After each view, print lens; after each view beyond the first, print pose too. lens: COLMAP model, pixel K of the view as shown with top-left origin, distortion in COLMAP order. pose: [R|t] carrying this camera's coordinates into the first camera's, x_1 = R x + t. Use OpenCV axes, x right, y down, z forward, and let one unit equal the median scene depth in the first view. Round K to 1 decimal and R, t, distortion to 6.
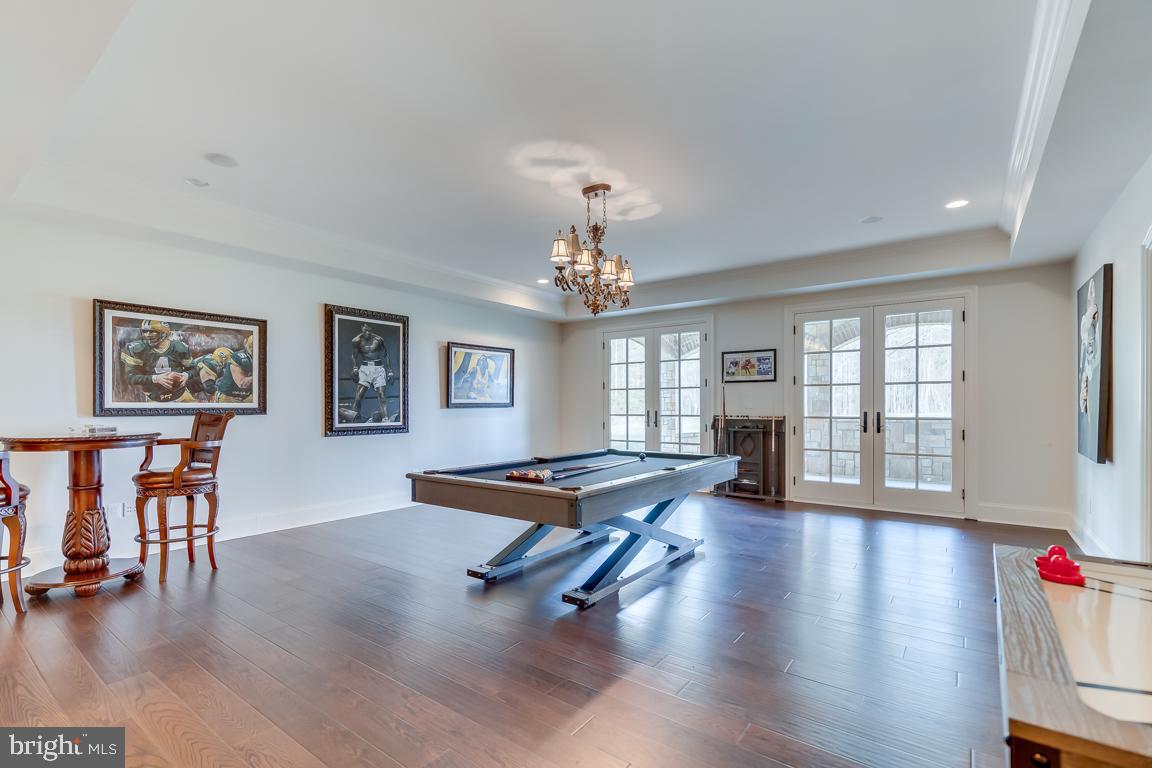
lens RADIAL K [[526.5, 0, 567.7], [0, 526.5, 409.6], [0, 0, 1]] dist [-0.006239, 0.002155]
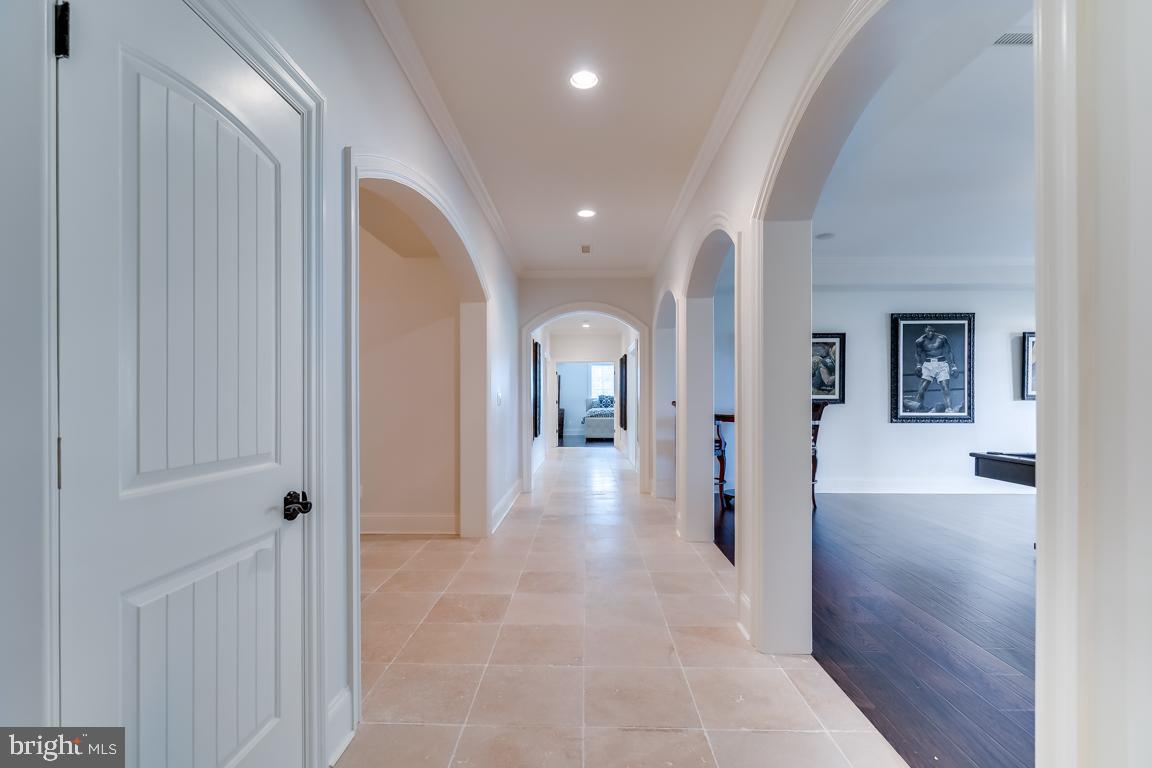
lens RADIAL K [[526.5, 0, 565.8], [0, 526.5, 395.0], [0, 0, 1]] dist [-0.006239, 0.002155]
pose [[0.574517, 0.000330, -0.818493, 0.095119], [-0.008112, 0.999953, -0.005291, -0.000318], [0.818453, 0.009680, 0.574492, -0.296221]]
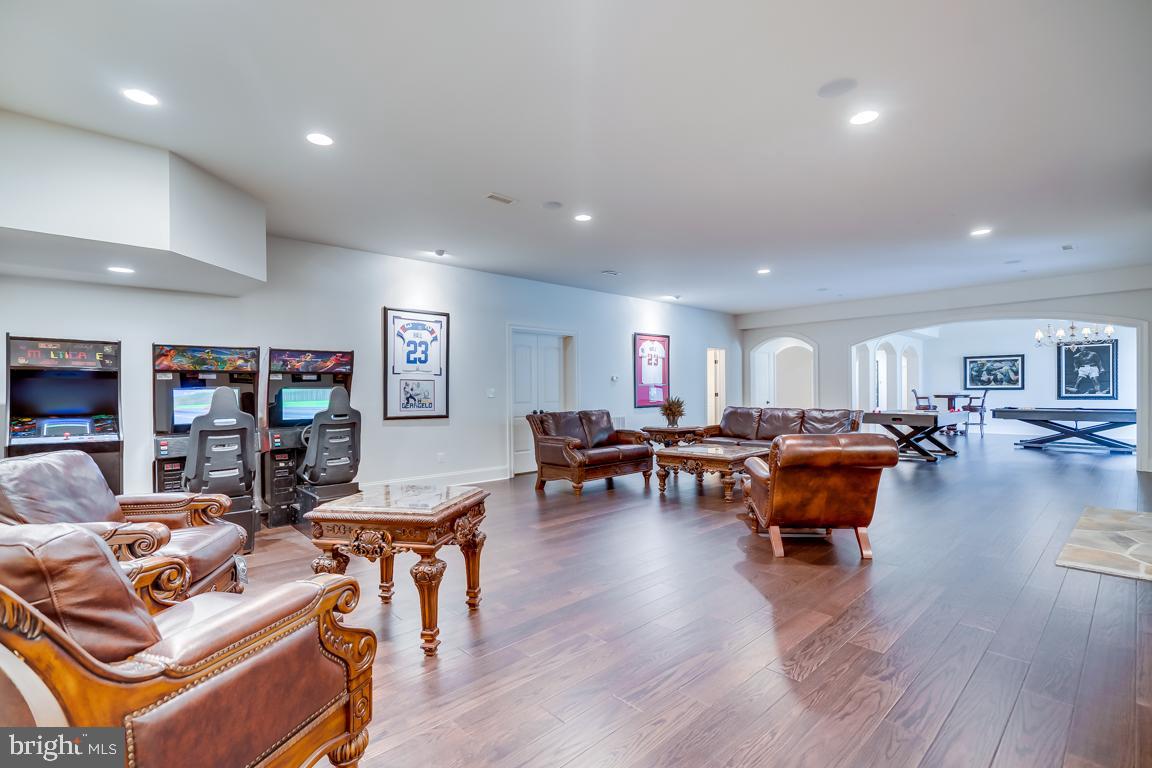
lens RADIAL K [[526.5, 0, 577.4], [0, 526.5, 389.2], [0, 0, 1]] dist [-0.006239, 0.002155]
pose [[-0.178384, 0.003626, -0.983954, 2.091870], [0.003102, 0.999990, 0.003123, -0.007901], [0.983956, -0.002495, -0.178393, -0.641359]]
